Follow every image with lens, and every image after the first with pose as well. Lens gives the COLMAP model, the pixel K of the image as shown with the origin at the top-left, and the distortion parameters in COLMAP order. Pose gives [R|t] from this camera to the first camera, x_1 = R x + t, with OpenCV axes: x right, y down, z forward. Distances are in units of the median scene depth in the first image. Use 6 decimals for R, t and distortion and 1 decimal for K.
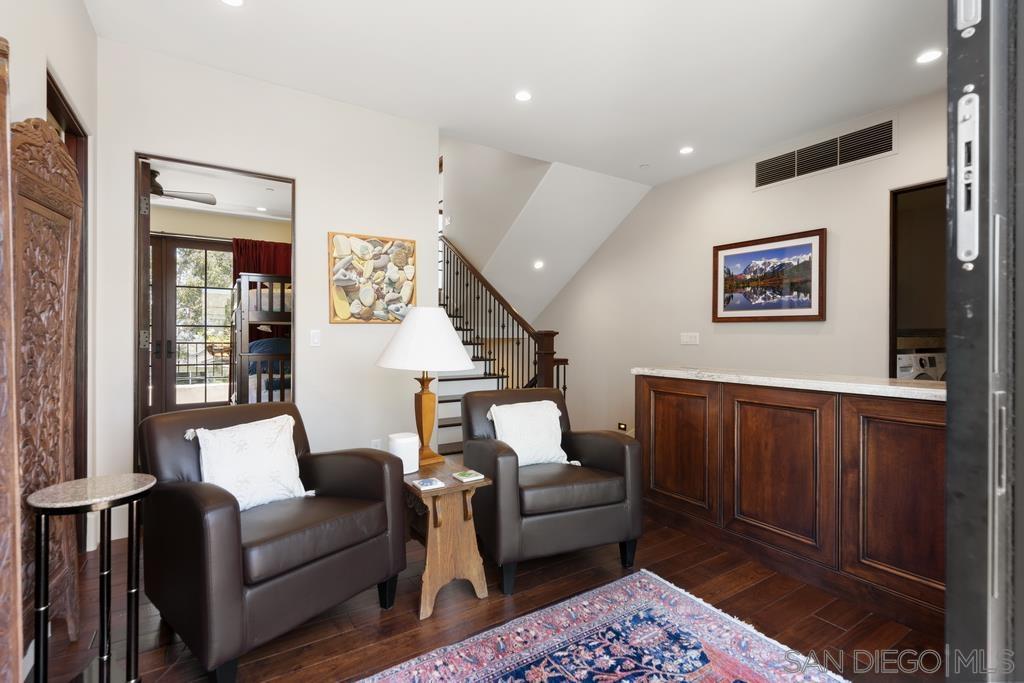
lens RADIAL K [[467.1, 0, 512.0], [0, 467.1, 341.5], [0, 0, 1]] dist [-0.002506, 0.001040]
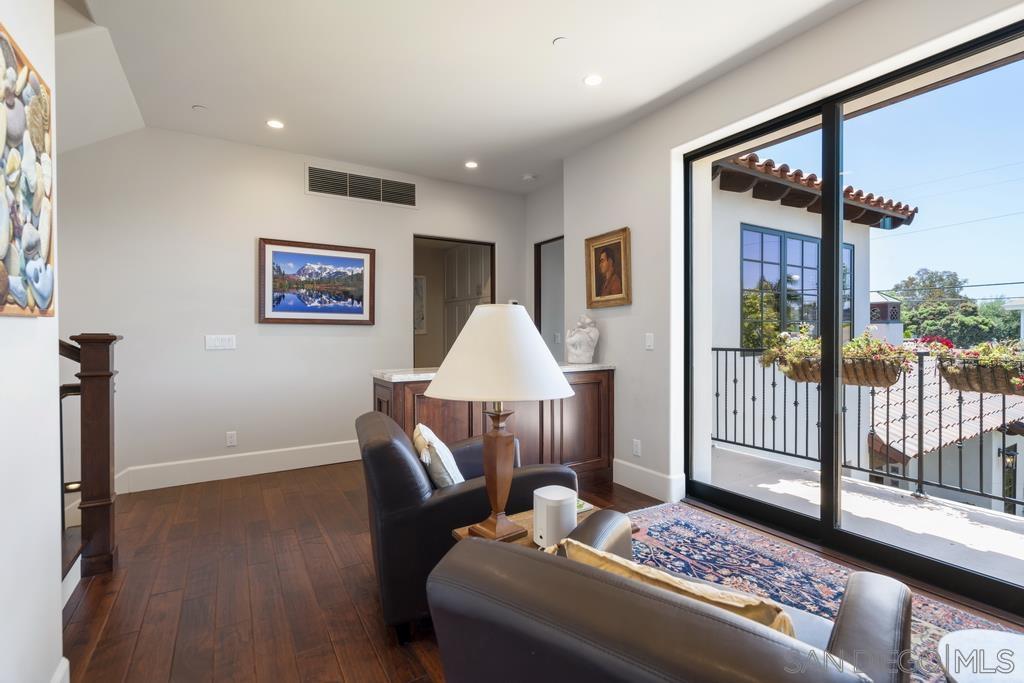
lens RADIAL K [[467.1, 0, 512.0], [0, 467.1, 341.5], [0, 0, 1]] dist [-0.002506, 0.001040]
pose [[0.023534, -0.021309, 0.999496, -0.520042], [0.014270, 0.999678, 0.020977, -0.021645], [-0.999621, 0.013769, 0.023831, 0.588845]]
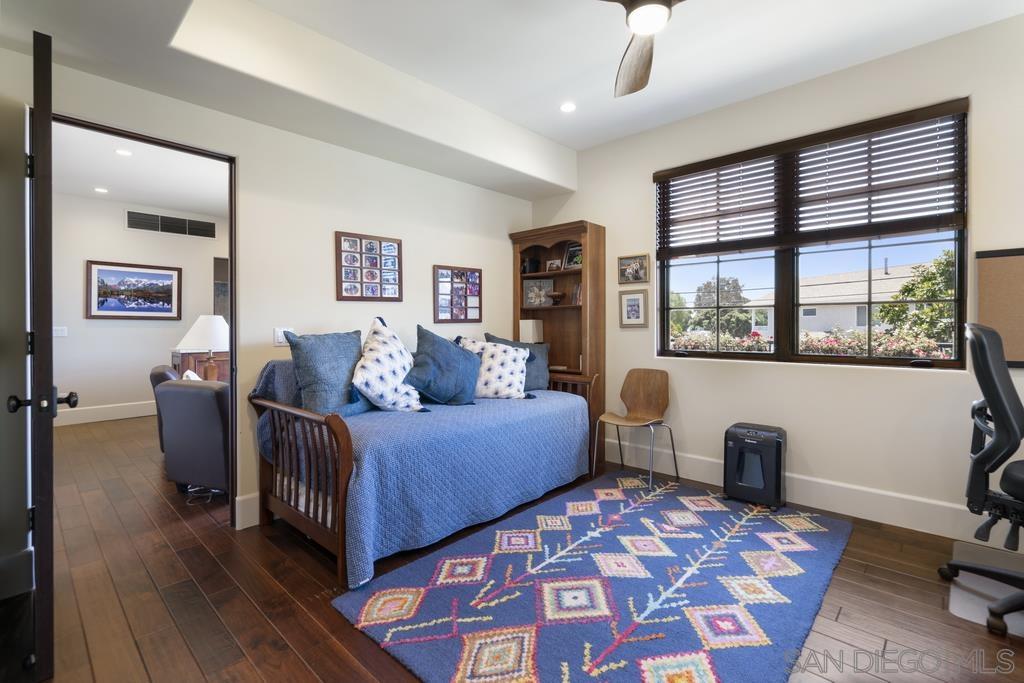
lens RADIAL K [[464.2, 0, 514.3], [0, 464.2, 332.2], [0, 0, 1]] dist [-0.001419, 0.000422]
pose [[-0.249546, -0.018017, 0.968195, -1.294994], [0.009360, 0.999735, 0.021016, -0.023404], [-0.968318, 0.014307, -0.249311, 0.209217]]
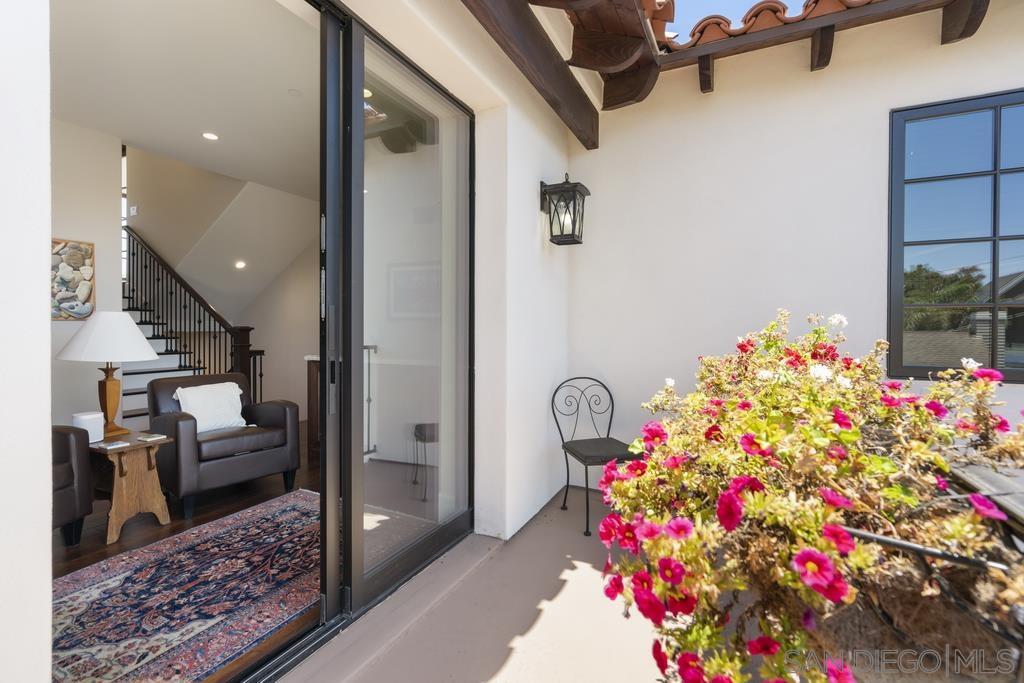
lens RADIAL K [[464.2, 0, 514.3], [0, 464.2, 332.2], [0, 0, 1]] dist [-0.001419, 0.000422]
pose [[0.853982, -0.005023, 0.520279, 0.057074], [0.004066, 0.999987, 0.002980, -0.010459], [-0.520287, -0.000429, 0.853991, -0.377177]]
